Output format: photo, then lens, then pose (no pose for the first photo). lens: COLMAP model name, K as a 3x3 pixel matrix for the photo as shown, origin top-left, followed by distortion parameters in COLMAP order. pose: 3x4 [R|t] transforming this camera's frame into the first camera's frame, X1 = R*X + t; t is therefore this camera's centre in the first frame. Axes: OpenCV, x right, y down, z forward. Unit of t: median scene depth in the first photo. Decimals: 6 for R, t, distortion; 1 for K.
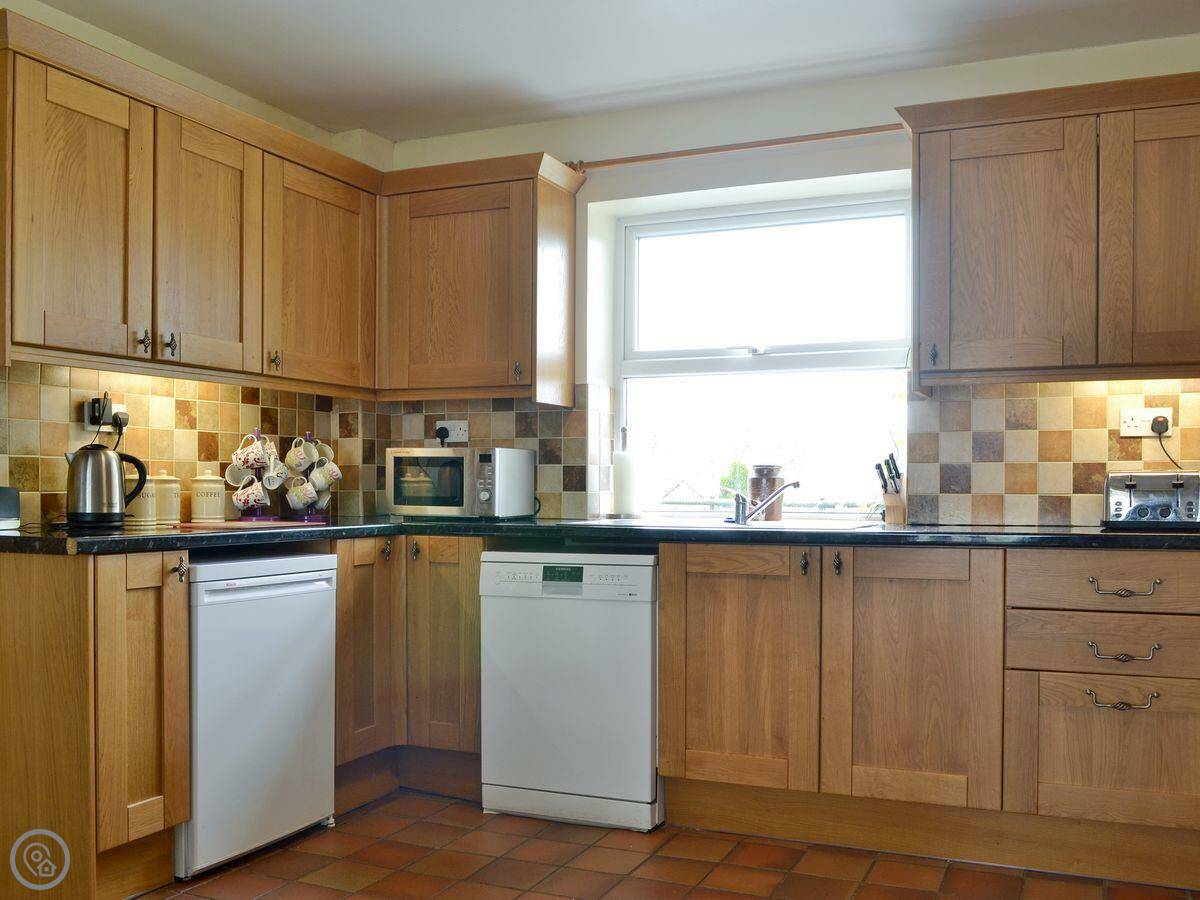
lens RADIAL K [[1151.7, 0, 599.3], [0, 1151.7, 486.5], [0, 0, 1]] dist [-0.005845, -0.002730]
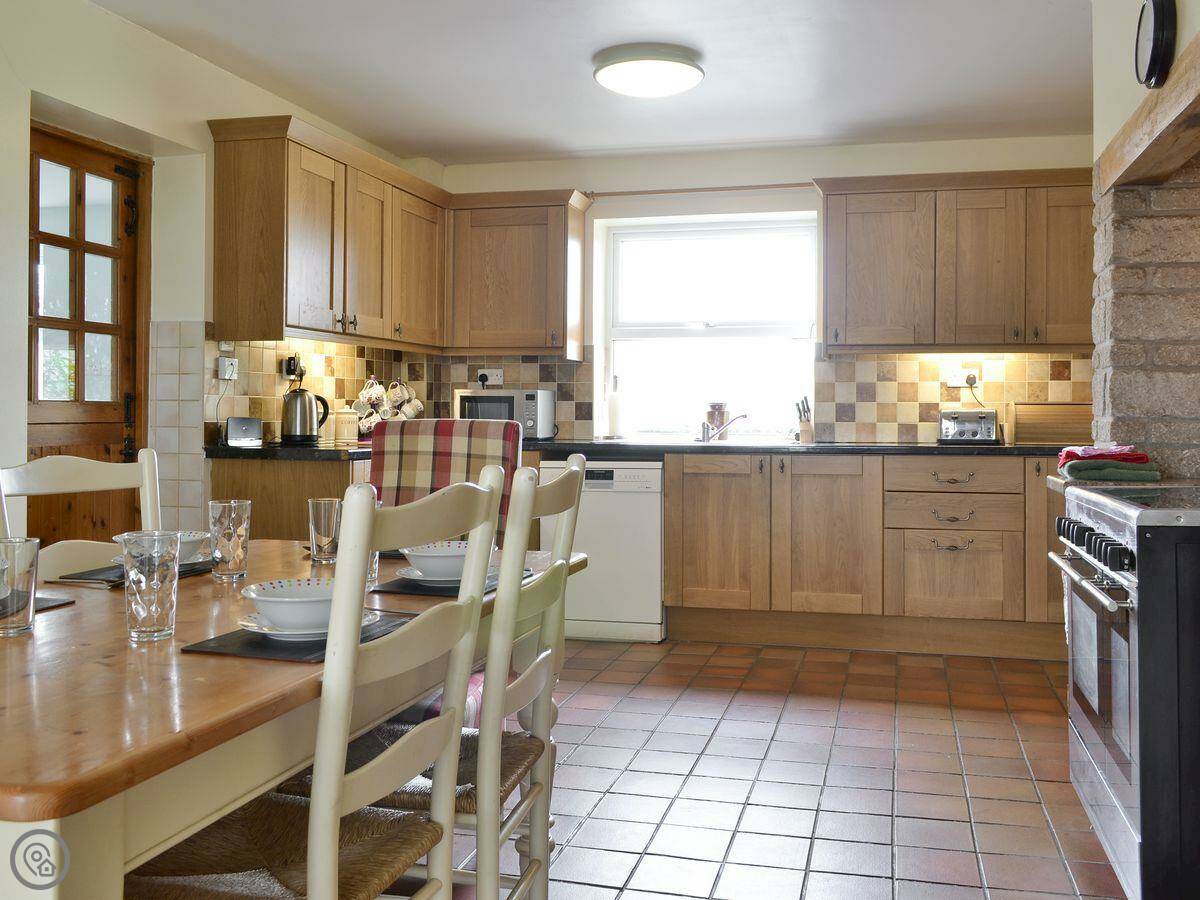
lens RADIAL K [[1247.5, 0, 600.7], [0, 1247.5, 387.9], [0, 0, 1]] dist [0.099366, 0.000379]
pose [[0.984738, 0.005297, 0.173960, -0.320237], [-0.001659, 0.999777, -0.021054, -0.003971], [-0.174033, 0.020445, 0.984528, -0.625718]]
